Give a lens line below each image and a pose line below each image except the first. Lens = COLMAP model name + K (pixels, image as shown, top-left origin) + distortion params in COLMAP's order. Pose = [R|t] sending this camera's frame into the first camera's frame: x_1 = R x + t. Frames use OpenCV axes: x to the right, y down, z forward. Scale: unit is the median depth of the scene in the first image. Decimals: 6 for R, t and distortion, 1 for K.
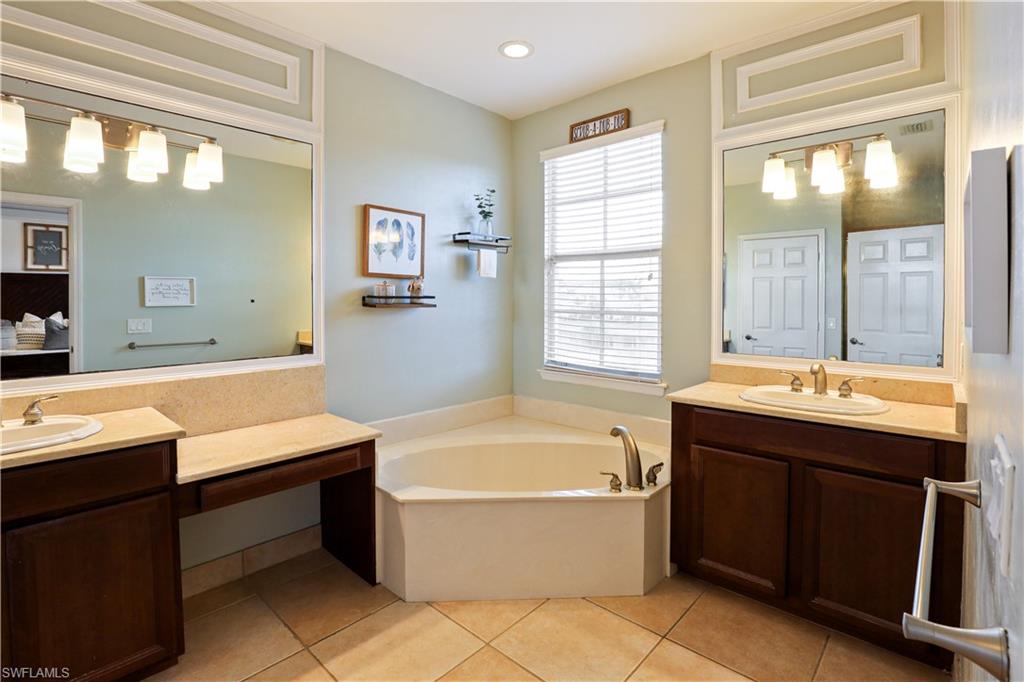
lens RADIAL K [[495.4, 0, 511.3], [0, 495.4, 302.6], [0, 0, 1]] dist [-0.020160, -0.000441]
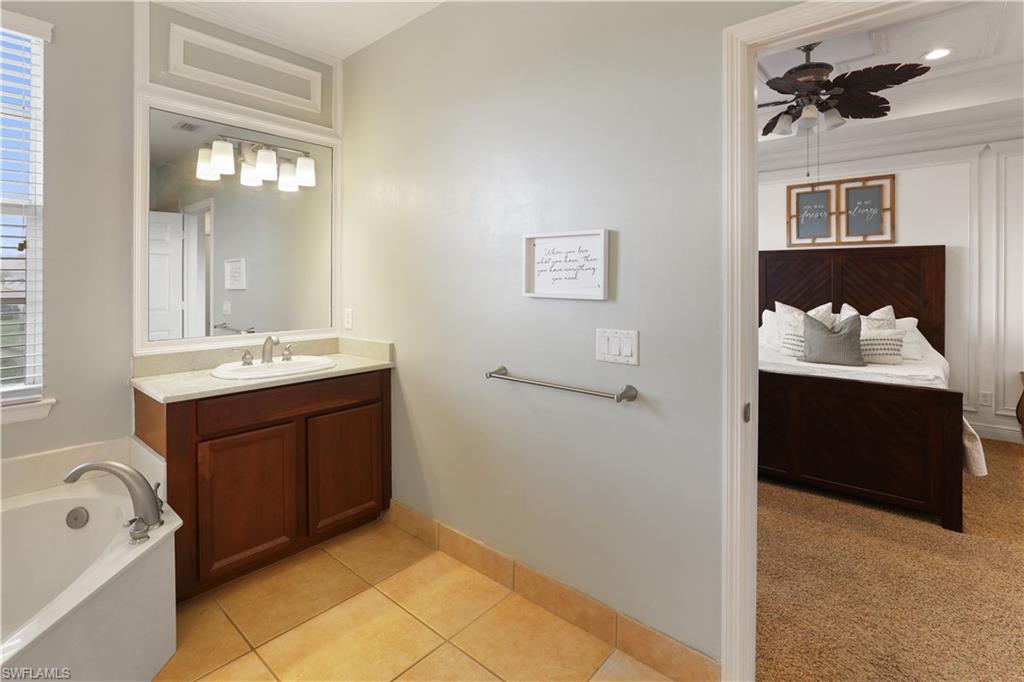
lens RADIAL K [[480.2, 0, 512.9], [0, 480.2, 280.7], [0, 0, 1]] dist [-0.000065, 0.000573]
pose [[-0.023836, -0.002984, 0.999711, -0.517377], [0.003101, 0.999991, 0.003059, -0.006249], [-0.999711, 0.003173, -0.023827, 0.466749]]
